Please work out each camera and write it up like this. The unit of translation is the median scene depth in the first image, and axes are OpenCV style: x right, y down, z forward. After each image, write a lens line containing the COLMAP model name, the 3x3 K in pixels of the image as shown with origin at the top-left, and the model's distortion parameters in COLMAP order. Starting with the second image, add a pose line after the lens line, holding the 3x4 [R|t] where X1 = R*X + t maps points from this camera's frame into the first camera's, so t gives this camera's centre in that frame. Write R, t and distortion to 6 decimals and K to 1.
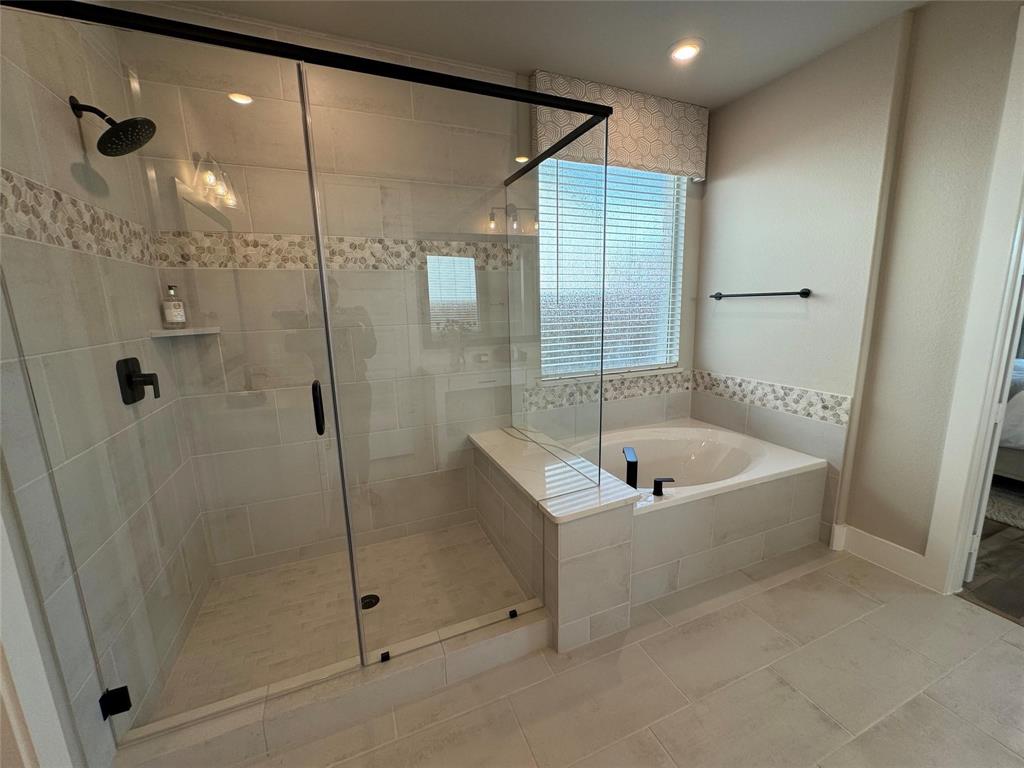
lens RADIAL K [[408.3, 0, 513.6], [0, 408.3, 384.0], [0, 0, 1]] dist [-0.000278, -0.000062]
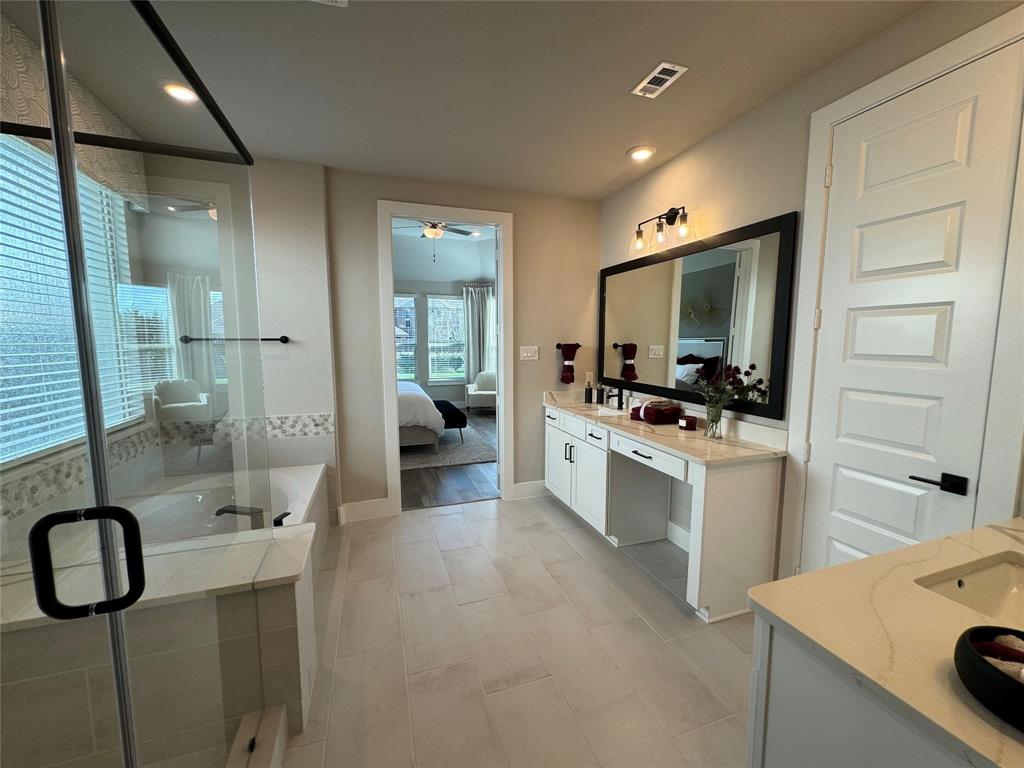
lens RADIAL K [[408.3, 0, 513.6], [0, 408.3, 384.0], [0, 0, 1]] dist [-0.000278, -0.000062]
pose [[0.067245, -0.085109, 0.994100, -0.465096], [0.186666, 0.979835, 0.071261, -0.045144], [-0.980119, 0.180773, 0.081776, 0.224281]]
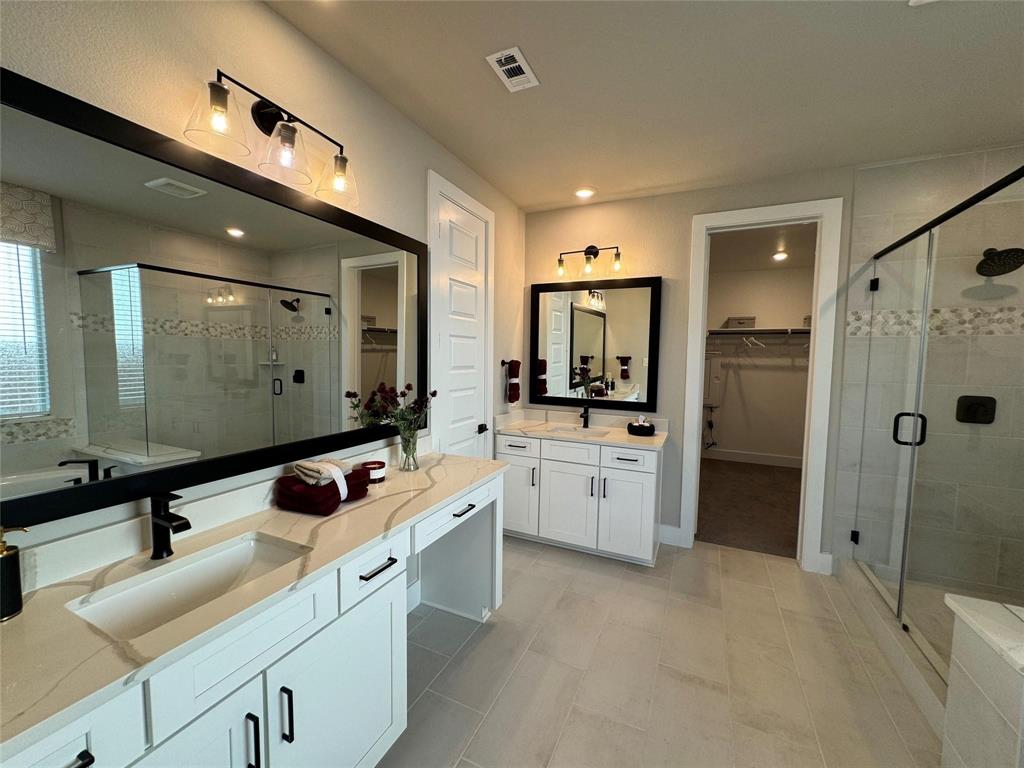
lens RADIAL K [[408.1, 0, 513.0], [0, 408.1, 384.8], [0, 0, 1]] dist [-0.000927, 0.000121]
pose [[-0.739909, 0.059596, -0.670062, 0.893018], [-0.124920, 0.966571, 0.223910, -0.140774], [0.661007, 0.249377, -0.707730, 0.542726]]
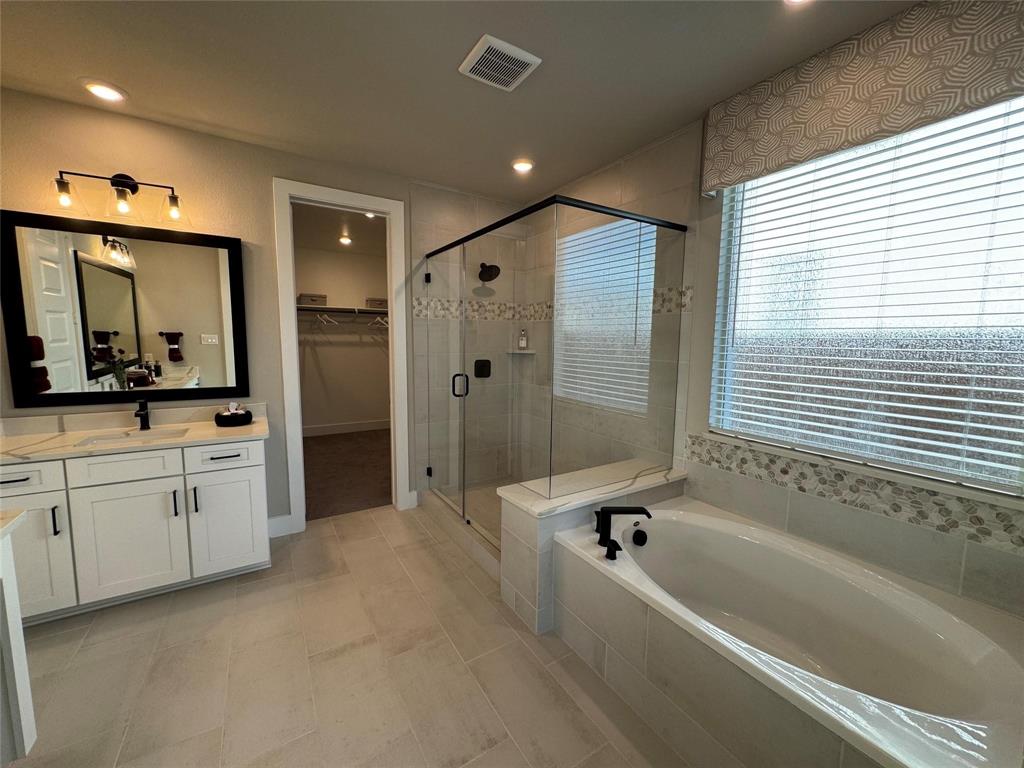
lens RADIAL K [[408.3, 0, 513.6], [0, 408.3, 384.0], [0, 0, 1]] dist [-0.000278, -0.000062]
pose [[0.164118, 0.132545, -0.977495, 0.916688], [-0.204213, 0.974030, 0.097788, -0.118012], [0.965071, 0.183569, 0.186923, 0.439842]]
